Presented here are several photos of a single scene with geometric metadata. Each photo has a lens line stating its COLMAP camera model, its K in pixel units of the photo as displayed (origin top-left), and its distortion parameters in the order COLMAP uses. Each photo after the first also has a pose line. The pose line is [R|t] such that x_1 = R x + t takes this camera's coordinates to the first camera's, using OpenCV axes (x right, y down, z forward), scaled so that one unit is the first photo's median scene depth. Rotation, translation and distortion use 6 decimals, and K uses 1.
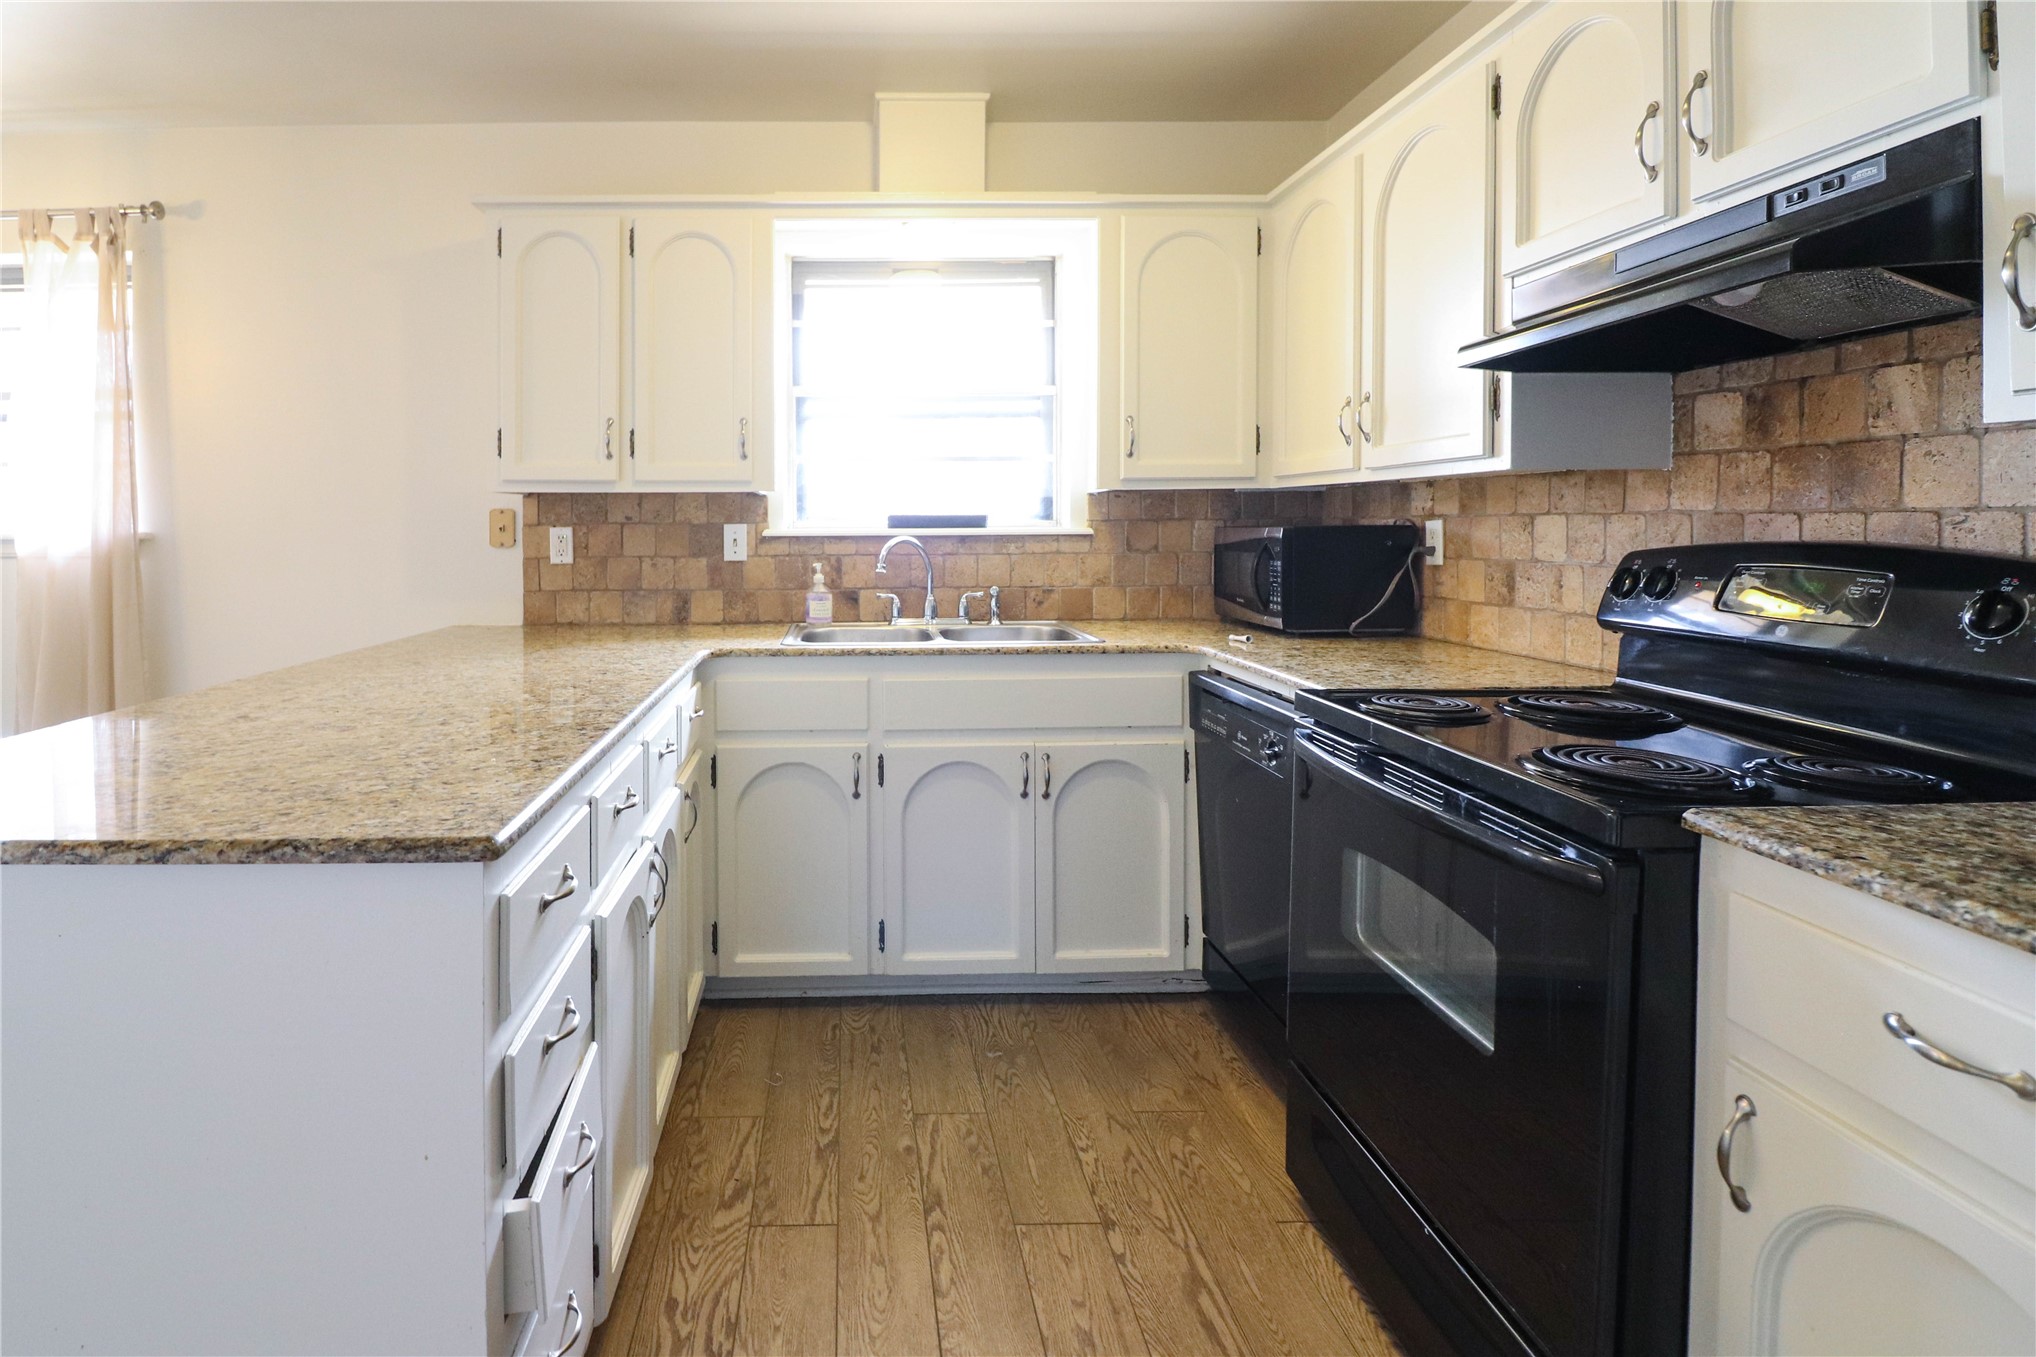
lens RADIAL K [[1015.1, 0, 884.1], [0, 1015.1, 546.3], [0, 0, 1]] dist [-0.015922, -0.000792]
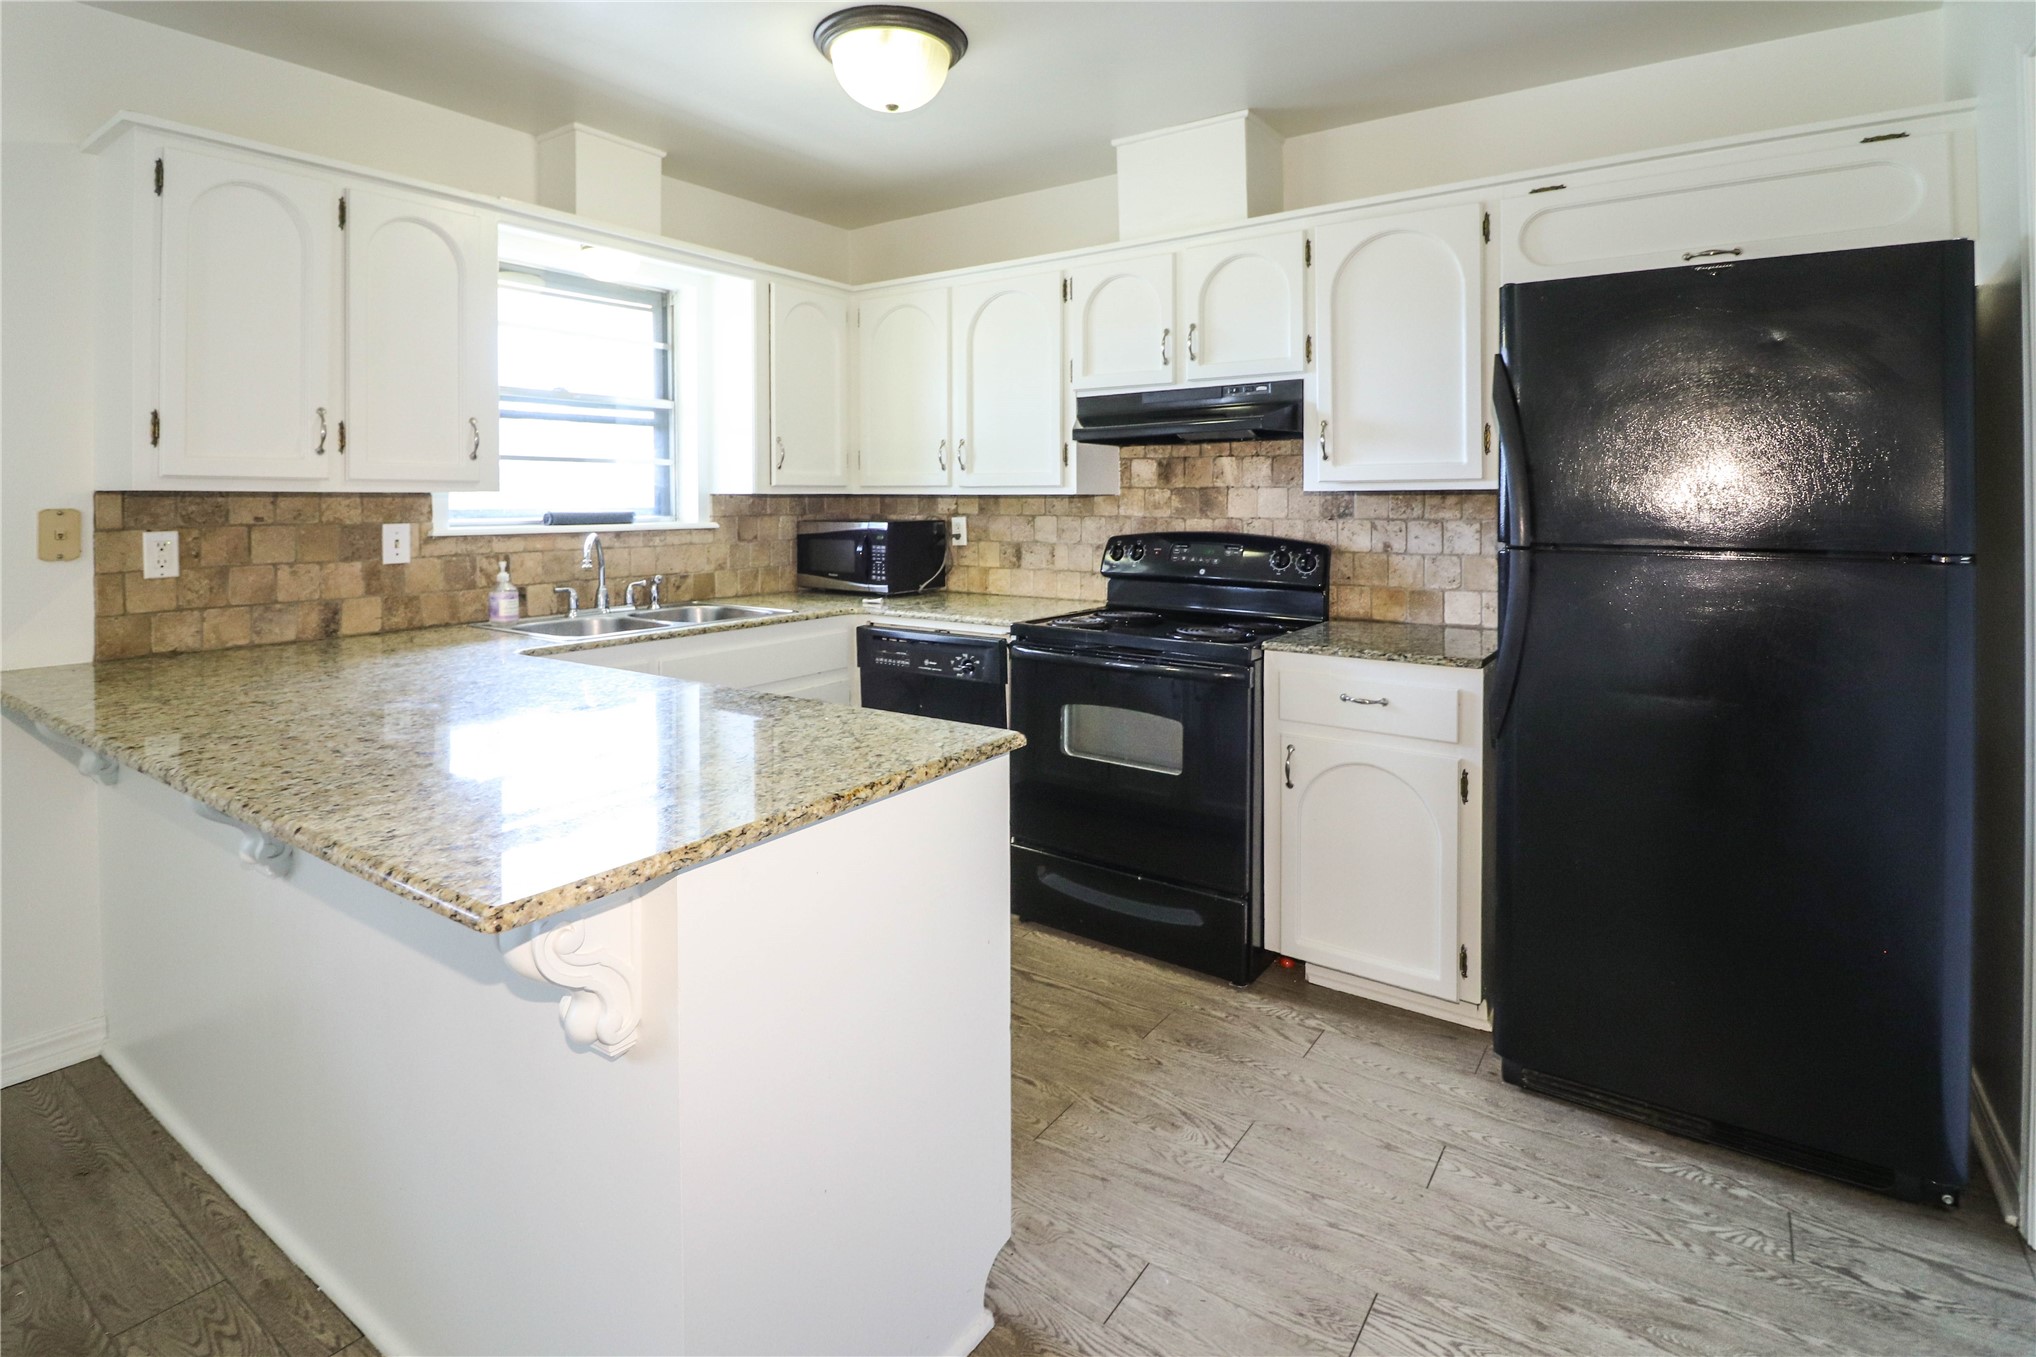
lens RADIAL K [[979.3, 0, 1025.6], [0, 979.3, 511.0], [0, 0, 1]] dist [0.002809, -0.006663]
pose [[0.588233, -0.003939, 0.808682, -0.551379], [0.012530, 0.999912, -0.004244, -0.023545], [-0.808595, 0.012629, 0.588231, 0.008021]]
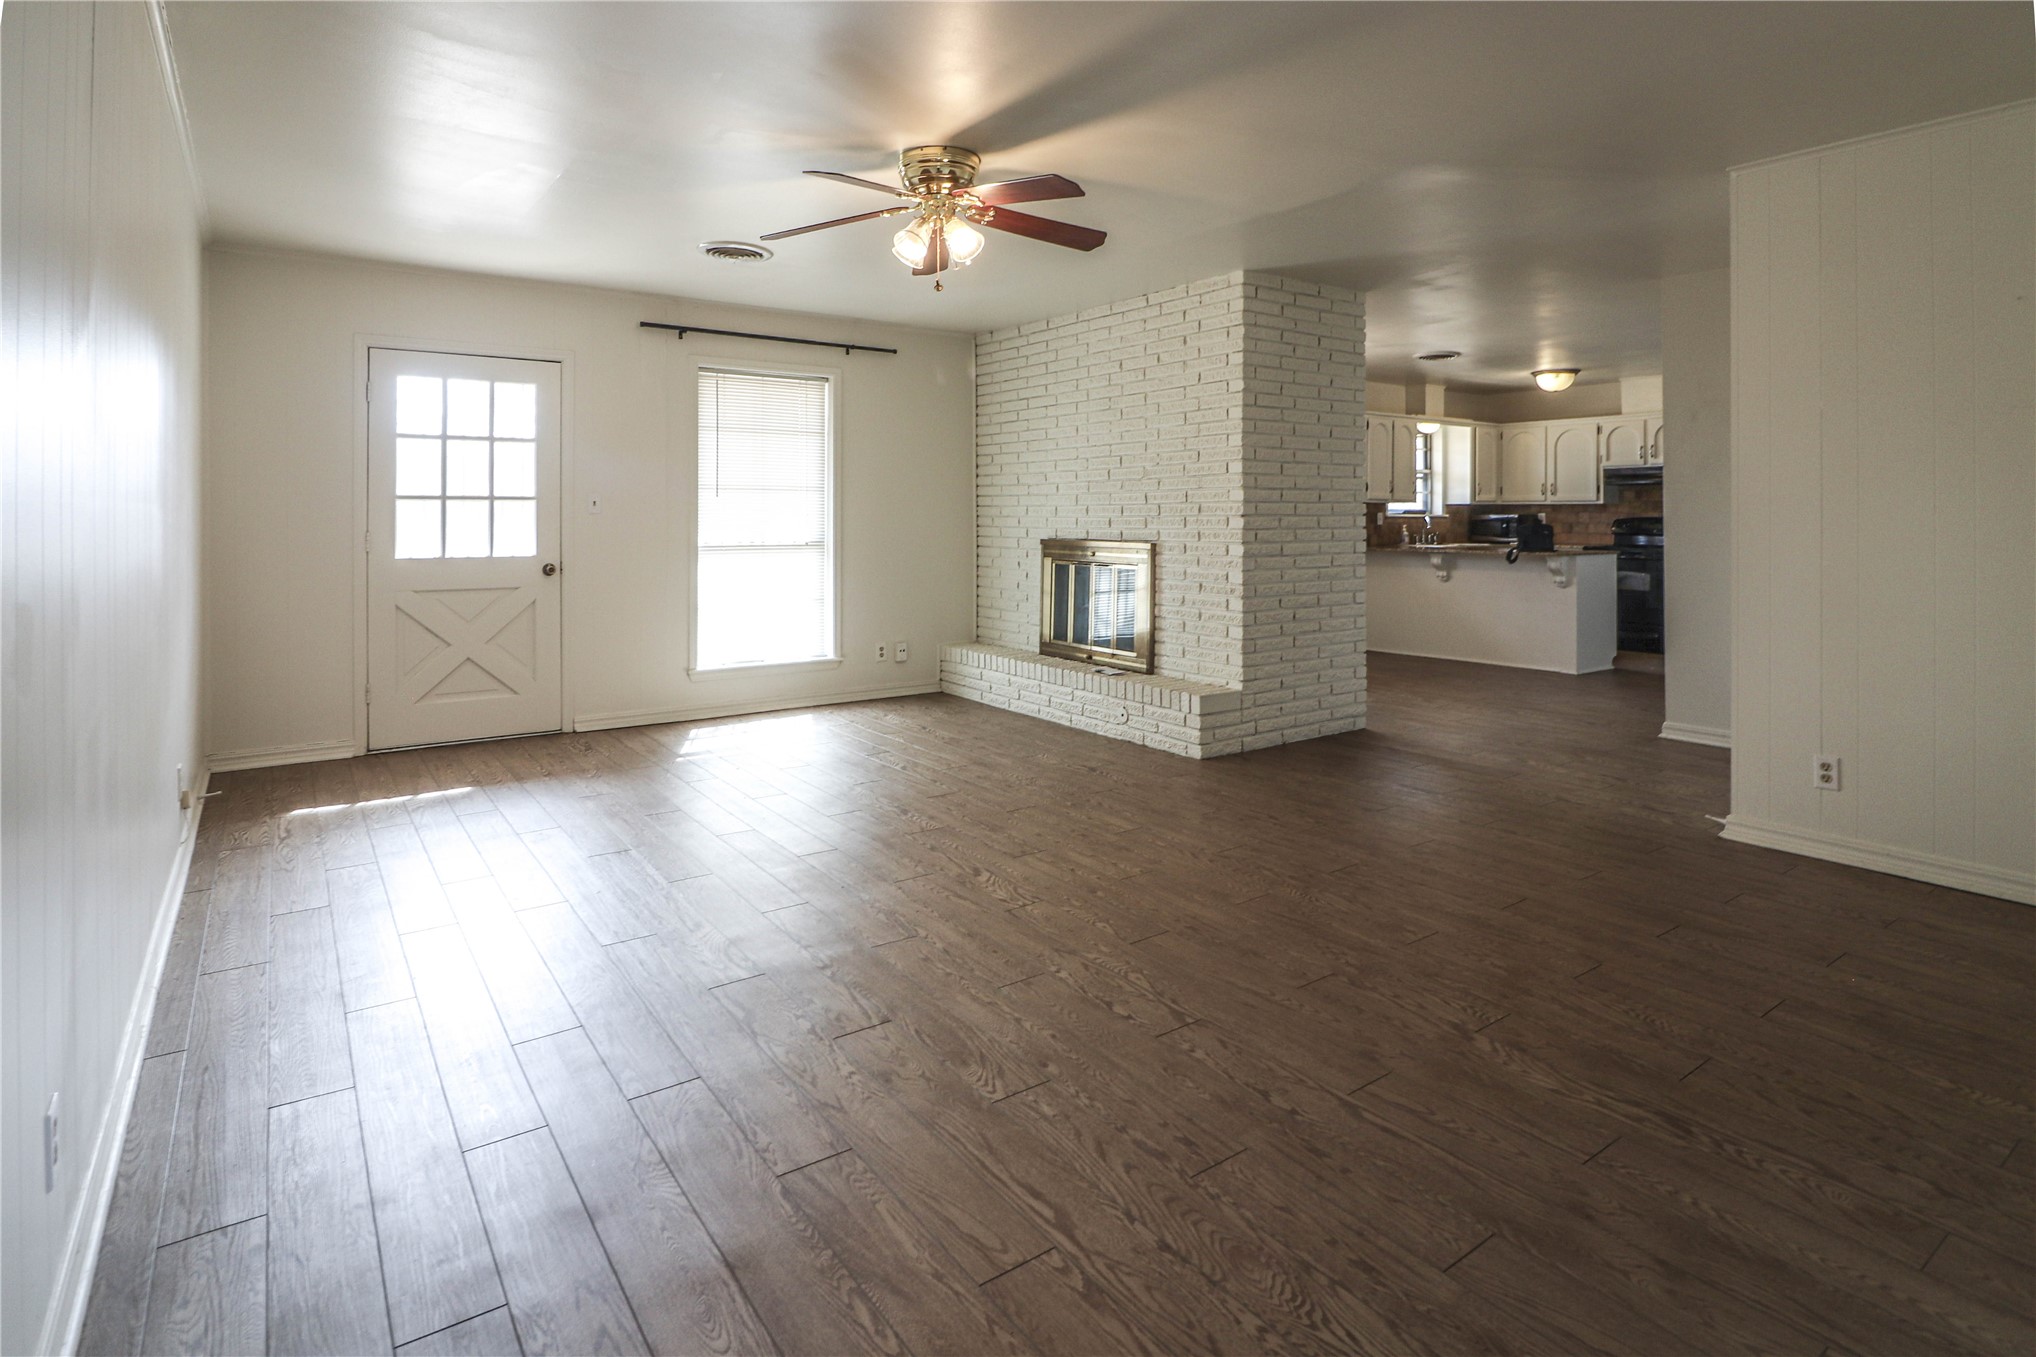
lens RADIAL K [[1045.1, 0, 1015.7], [0, 1045.1, 517.9], [0, 0, 1]] dist [0.000880, -0.000184]
pose [[0.831633, 0.004483, 0.555307, -2.985784], [0.004557, 0.999879, -0.014895, 0.038970], [-0.555307, 0.014918, 0.831512, -1.095205]]
